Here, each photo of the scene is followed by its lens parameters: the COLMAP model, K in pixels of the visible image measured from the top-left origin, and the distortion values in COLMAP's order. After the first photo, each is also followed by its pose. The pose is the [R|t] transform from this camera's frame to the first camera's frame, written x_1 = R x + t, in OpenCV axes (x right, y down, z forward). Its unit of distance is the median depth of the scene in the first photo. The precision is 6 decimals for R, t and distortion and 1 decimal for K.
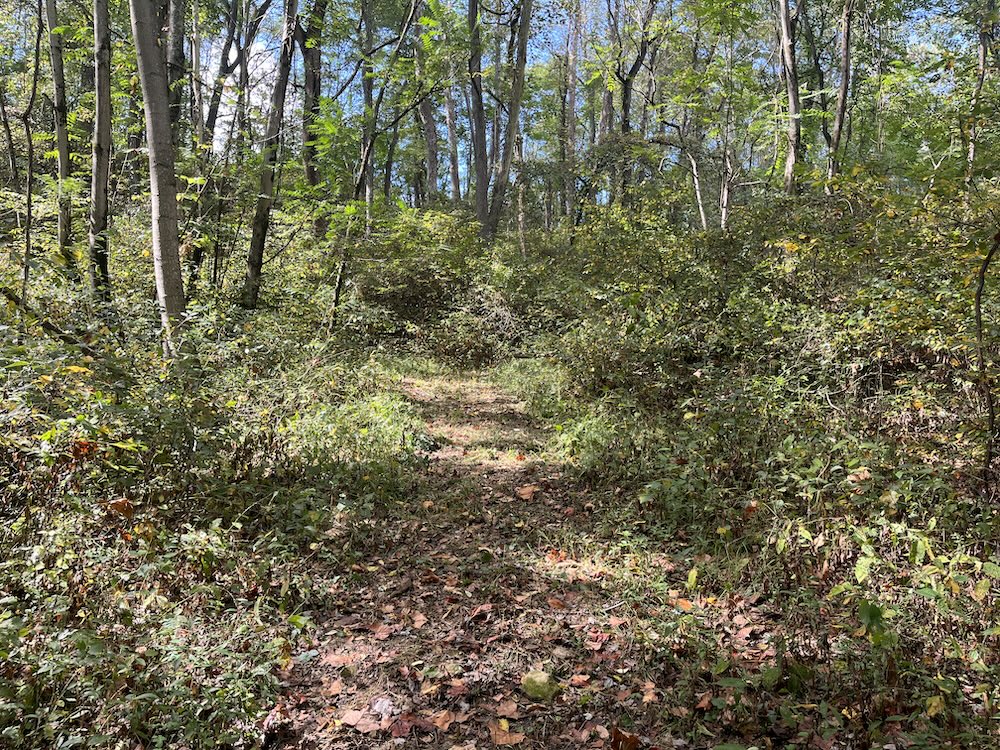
lens RADIAL K [[791.6, 0, 499.1], [0, 791.6, 360.6], [0, 0, 1]] dist [0.138245, -0.155707]
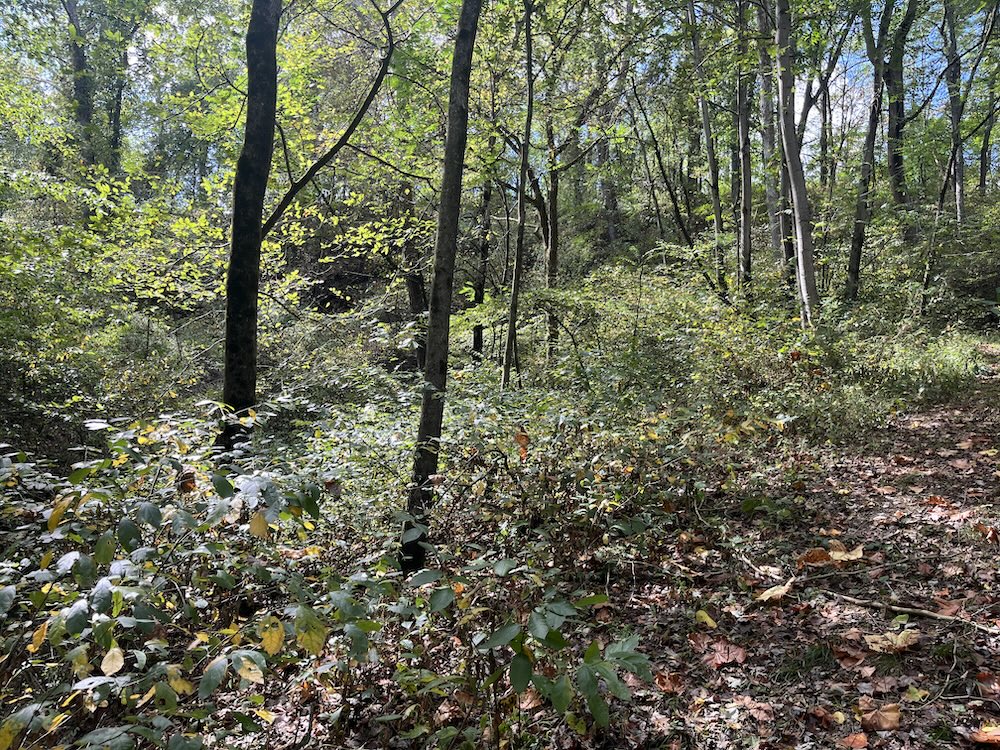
lens RADIAL K [[791.6, 0, 499.1], [0, 791.6, 360.6], [0, 0, 1]] dist [0.138245, -0.155707]
pose [[0.766370, -0.050235, -0.640432, 0.088514], [0.037675, 0.998736, -0.033257, 0.045538], [0.641293, 0.001358, 0.767295, -0.369854]]
